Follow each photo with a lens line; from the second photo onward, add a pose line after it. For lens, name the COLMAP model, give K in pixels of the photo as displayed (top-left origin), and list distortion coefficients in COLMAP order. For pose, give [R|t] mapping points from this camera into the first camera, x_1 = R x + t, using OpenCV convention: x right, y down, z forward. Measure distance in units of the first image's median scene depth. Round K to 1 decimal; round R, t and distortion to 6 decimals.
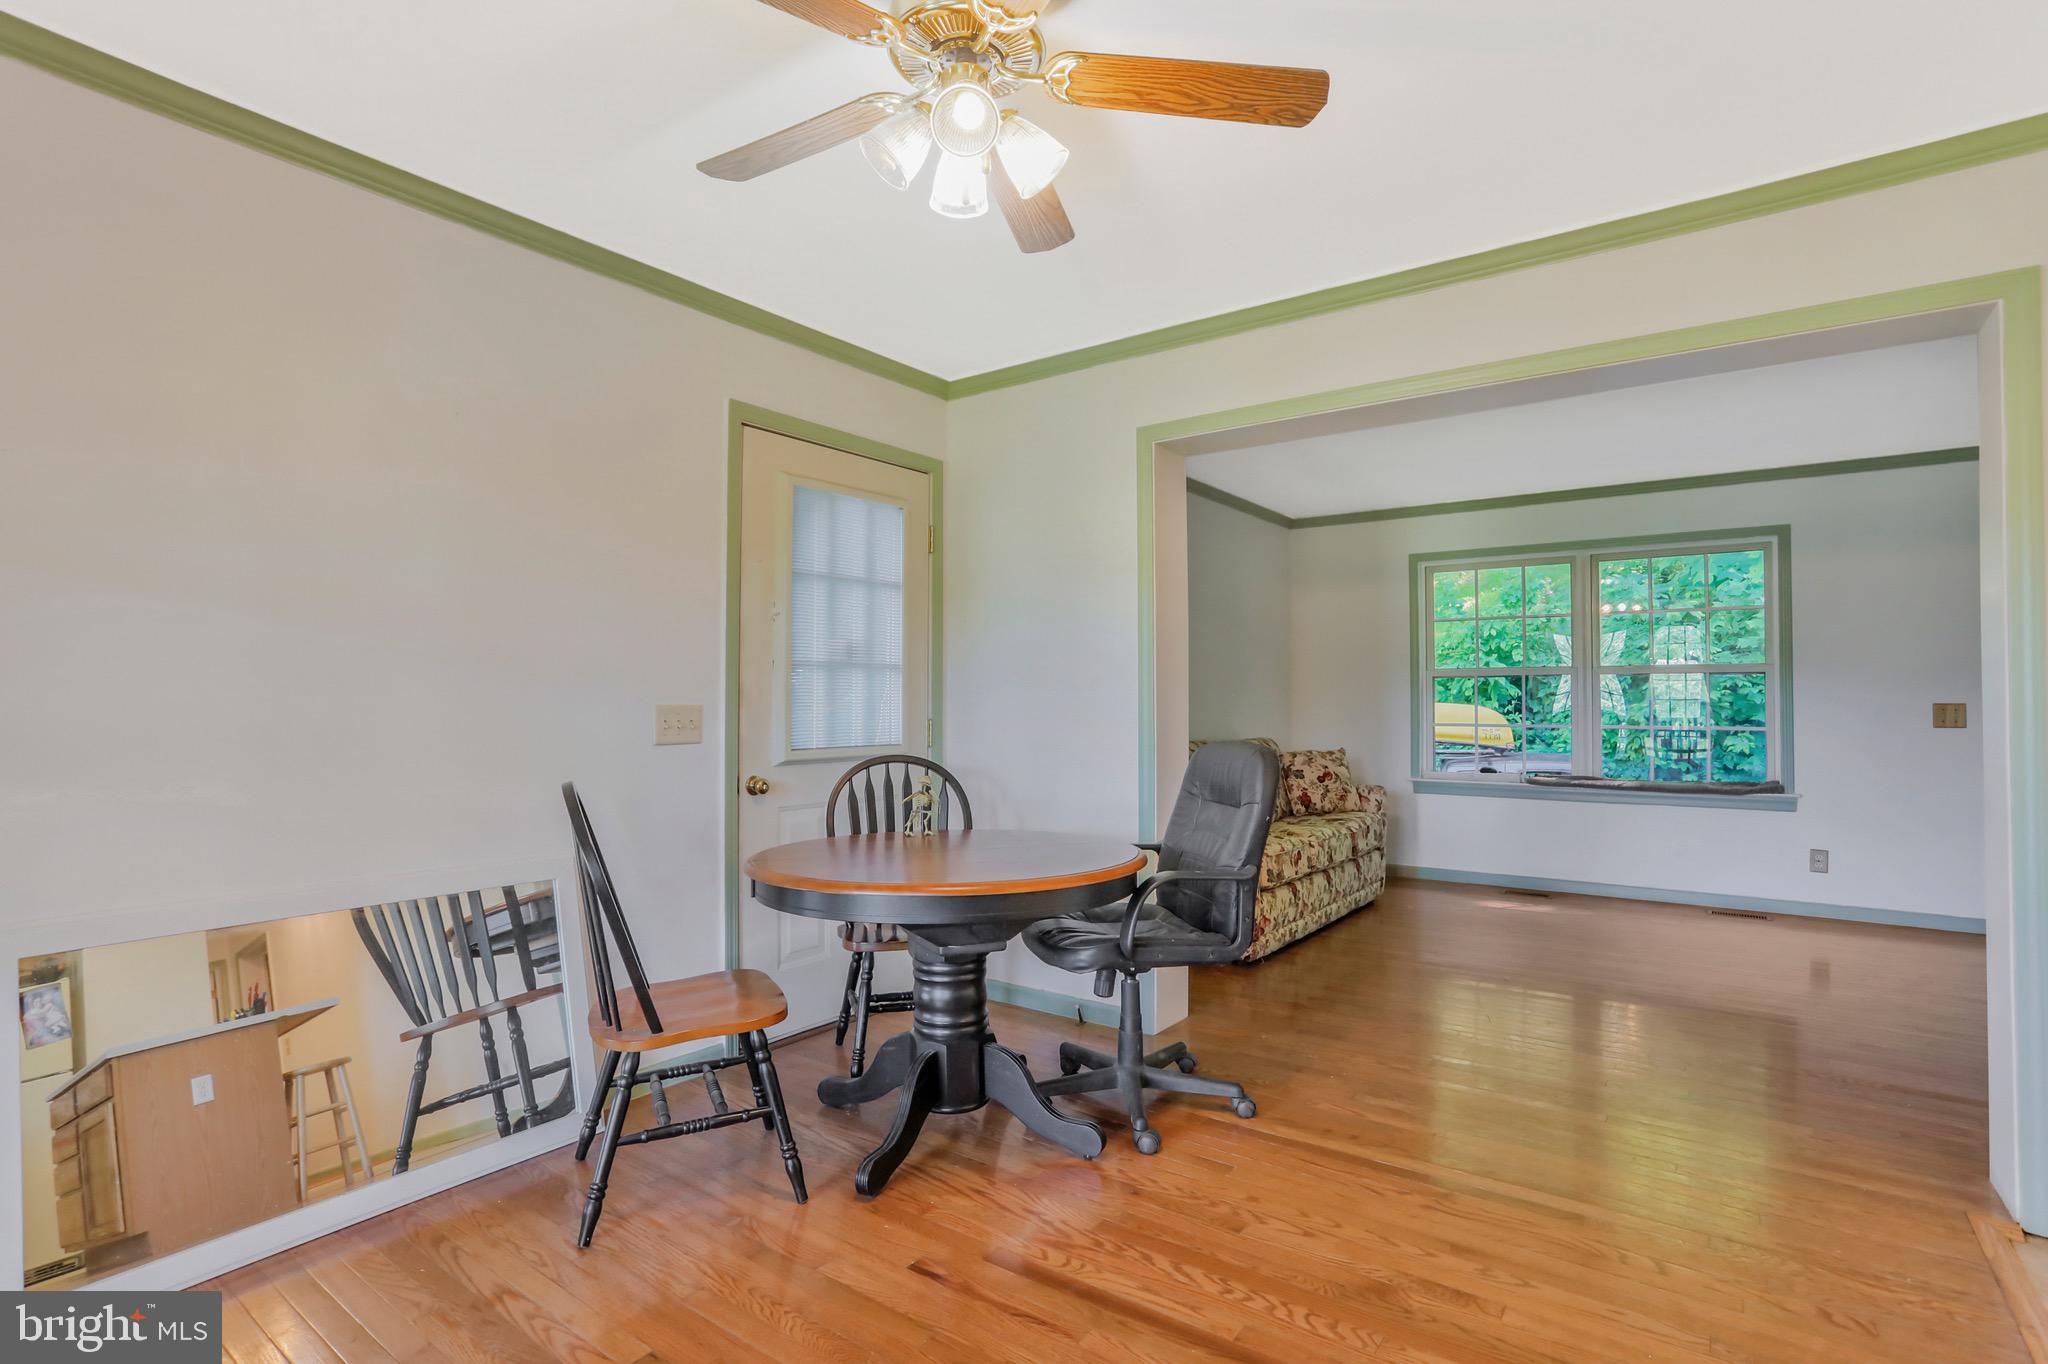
lens RADIAL K [[1004.0, 0, 1027.9], [0, 1004.0, 679.8], [0, 0, 1]] dist [-0.050144, 0.019777]
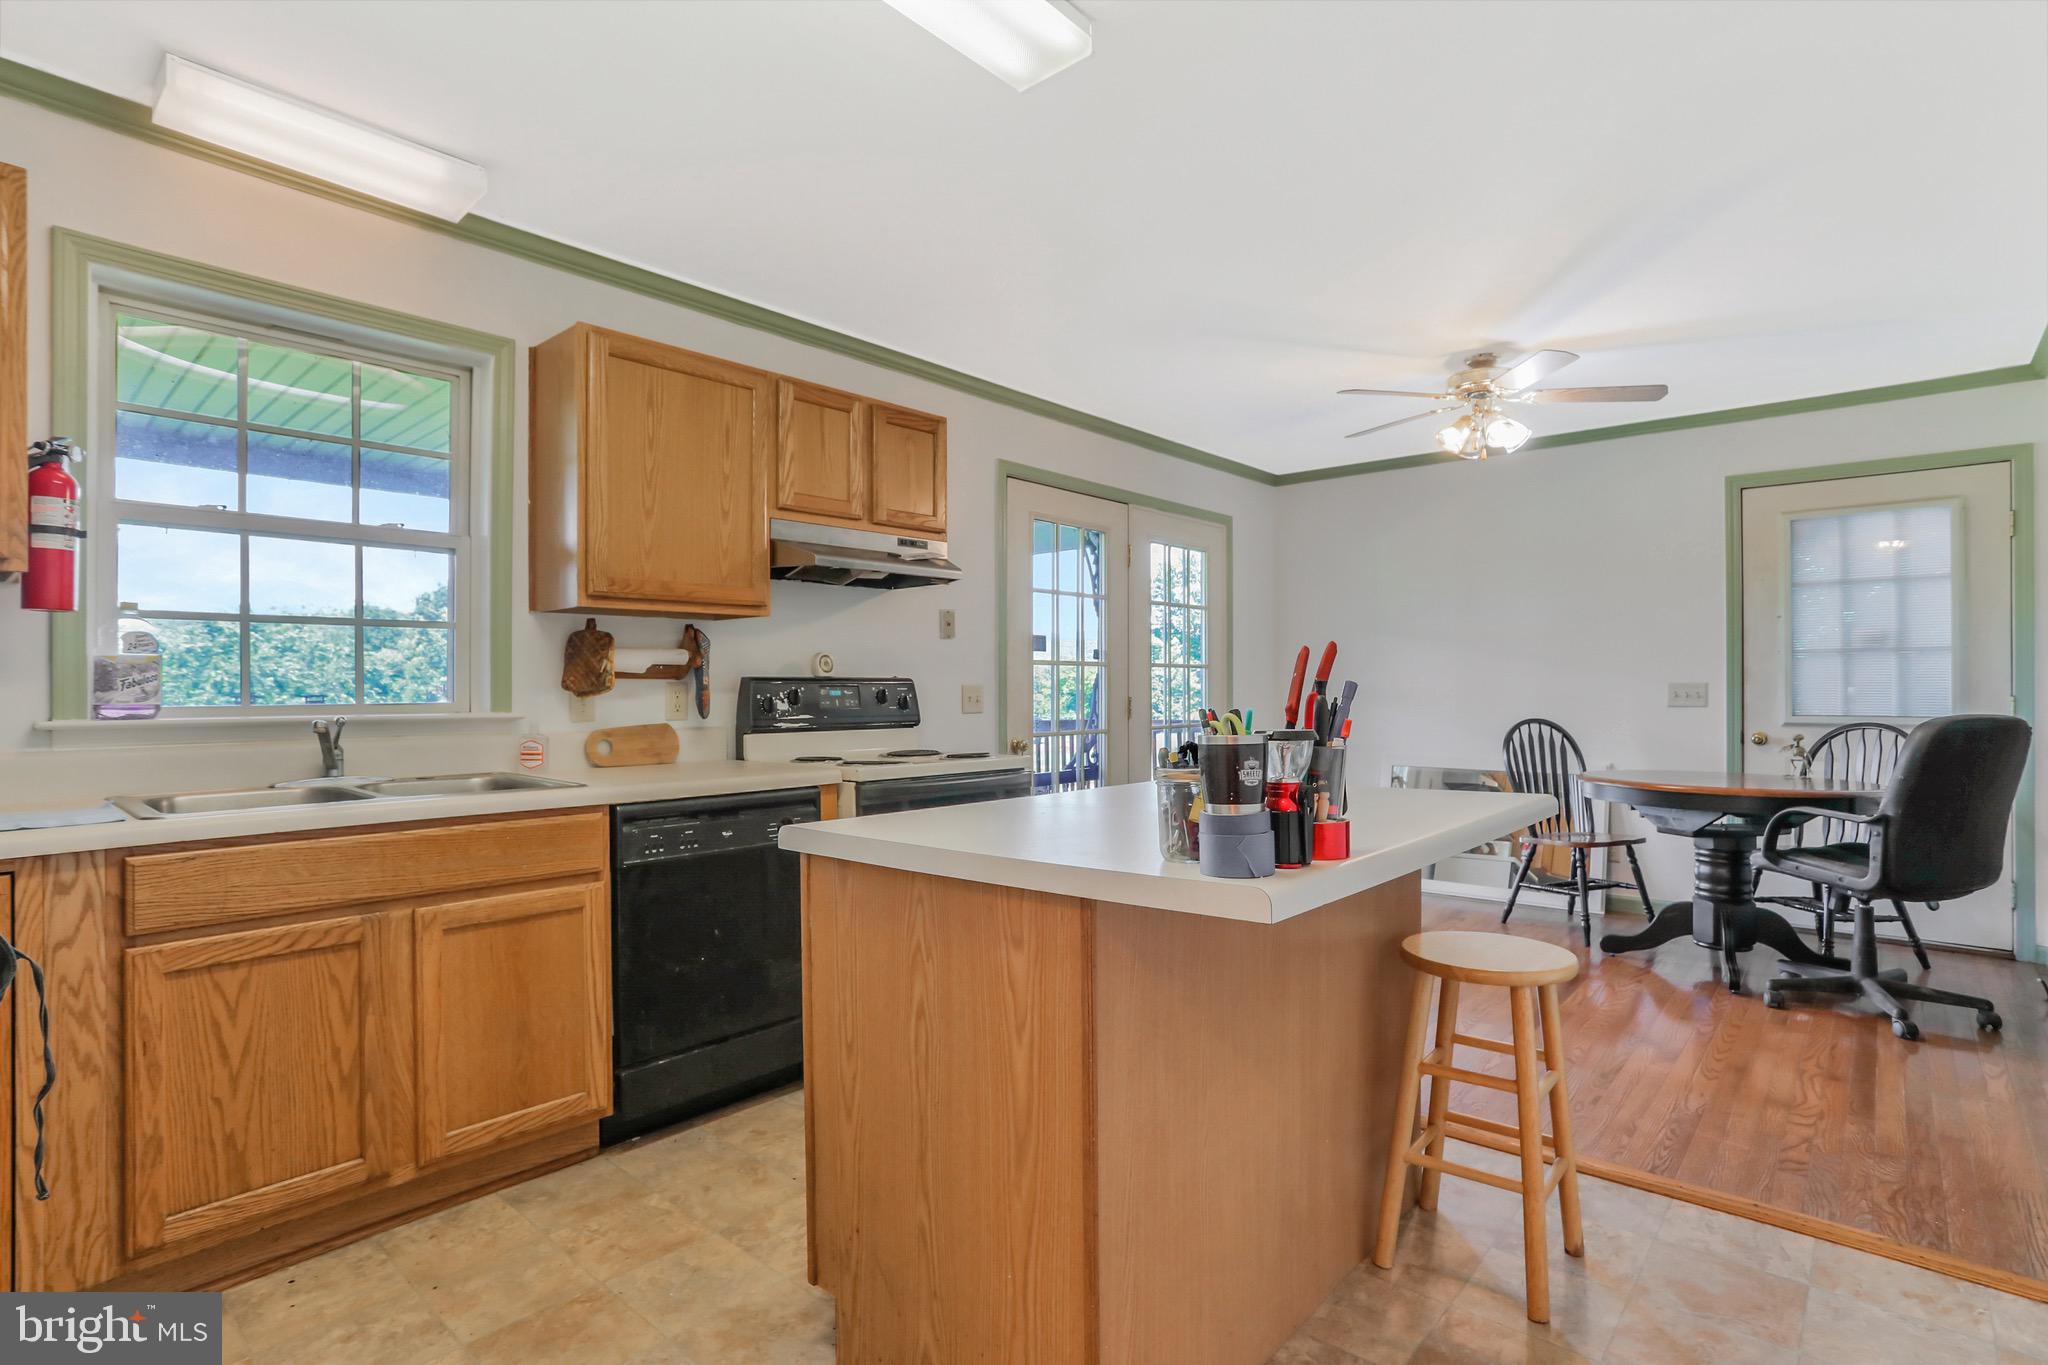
lens RADIAL K [[1004.0, 0, 1024.4], [0, 1004.0, 687.5], [0, 0, 1]] dist [-0.050144, 0.019777]
pose [[-0.087366, -0.002458, -0.996173, 1.152116], [0.020153, 0.999788, -0.004234, 0.016116], [0.995972, -0.020446, -0.087298, 0.073380]]
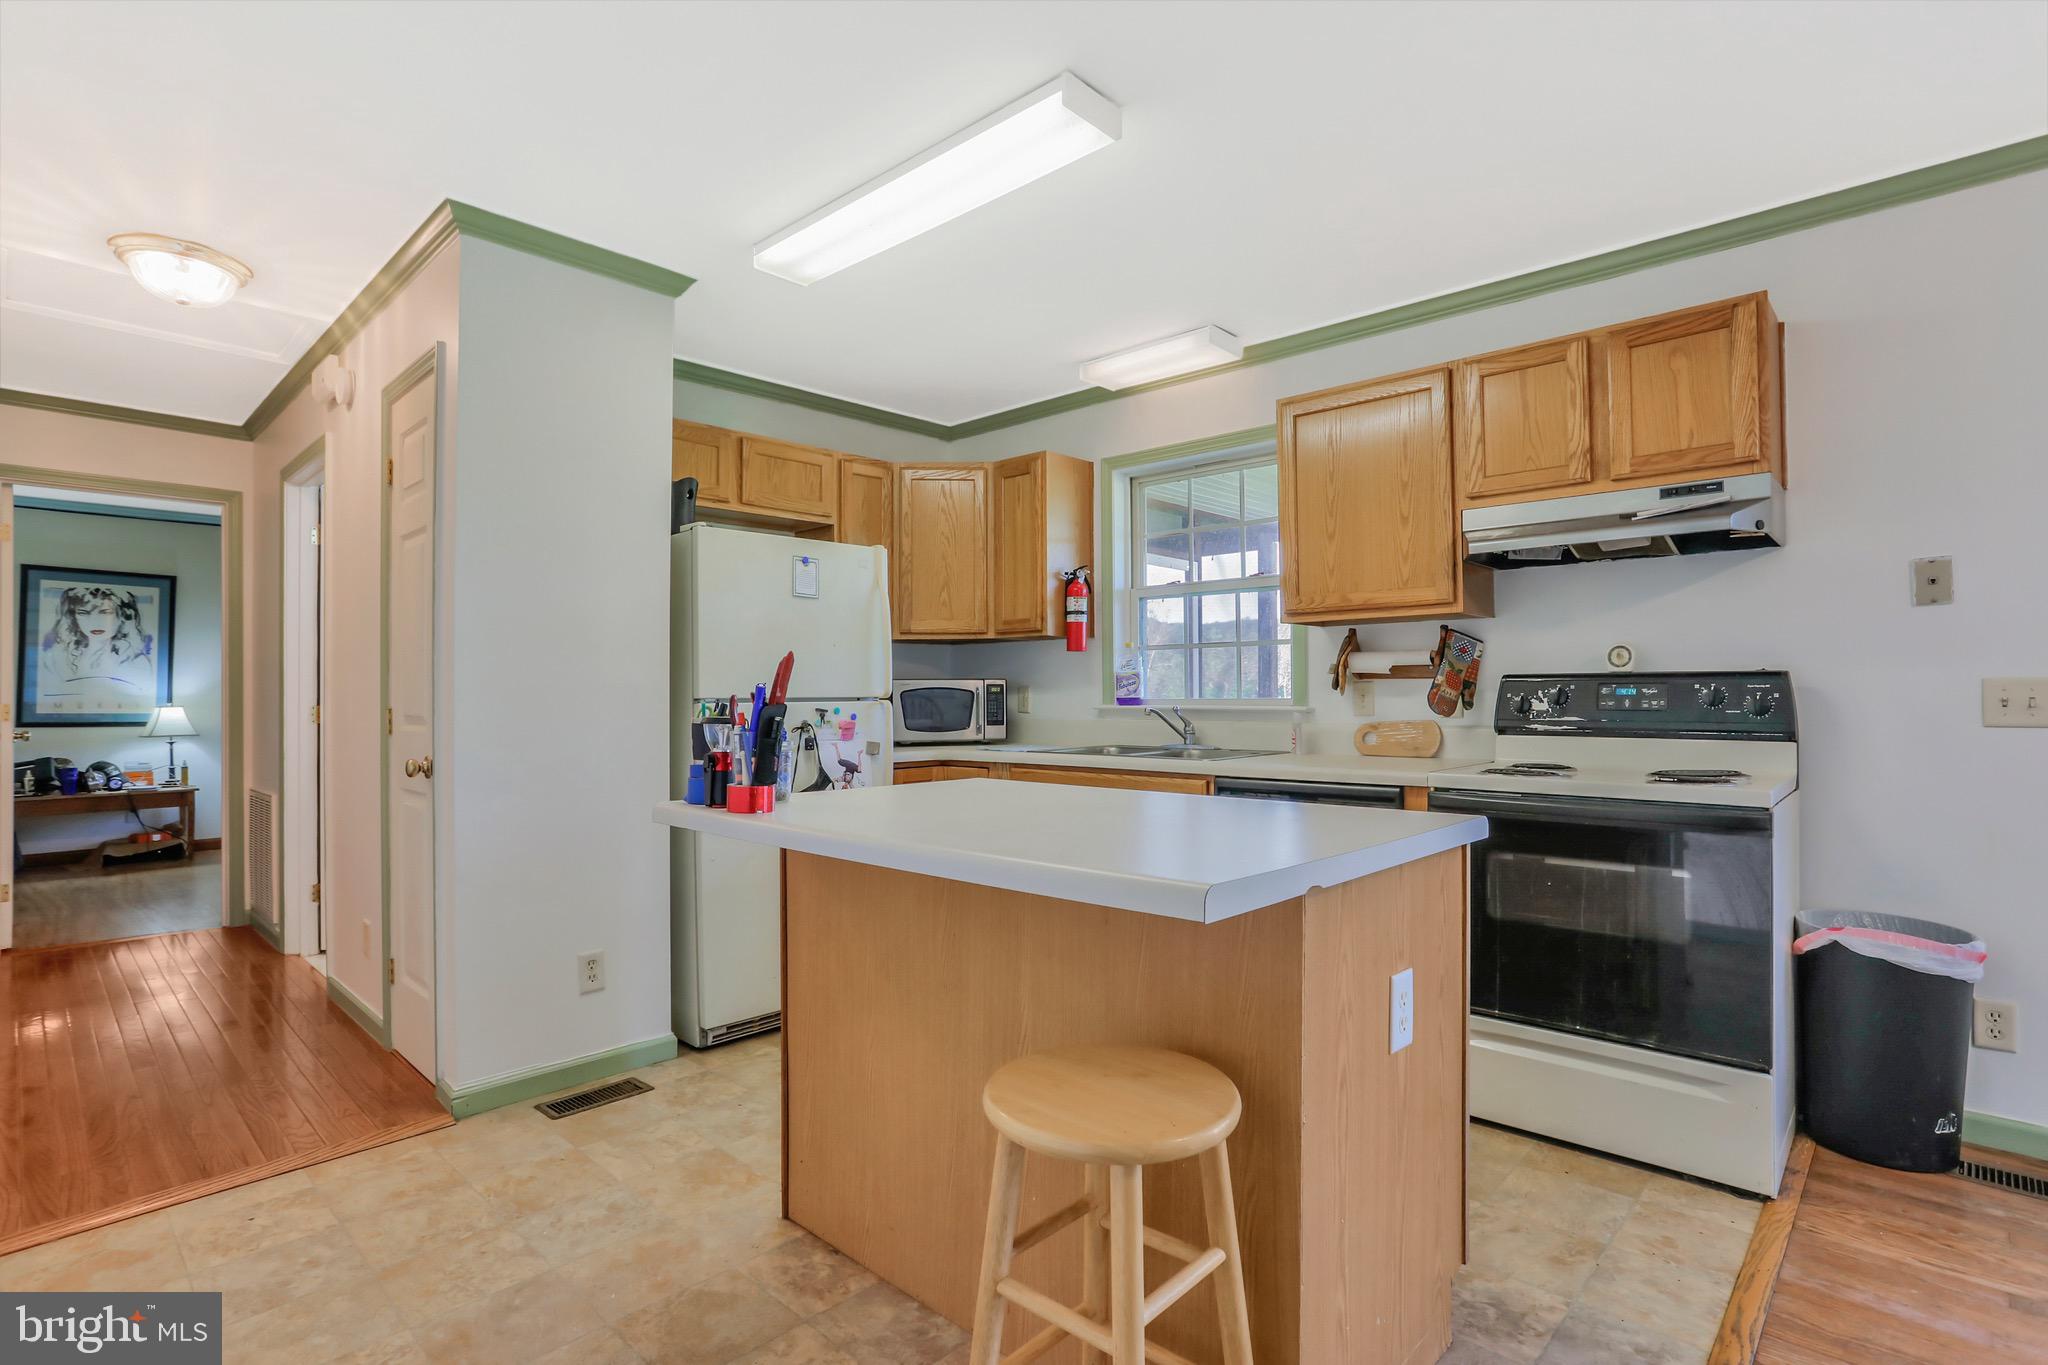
lens RADIAL K [[1004.0, 0, 1044.7], [0, 1004.0, 676.4], [0, 0, 1]] dist [-0.050144, 0.019777]
pose [[-0.994279, 0.004935, 0.106705, 0.545795], [0.001494, 0.999477, -0.032301, 0.026670], [-0.106808, -0.031956, -0.993766, 0.663010]]
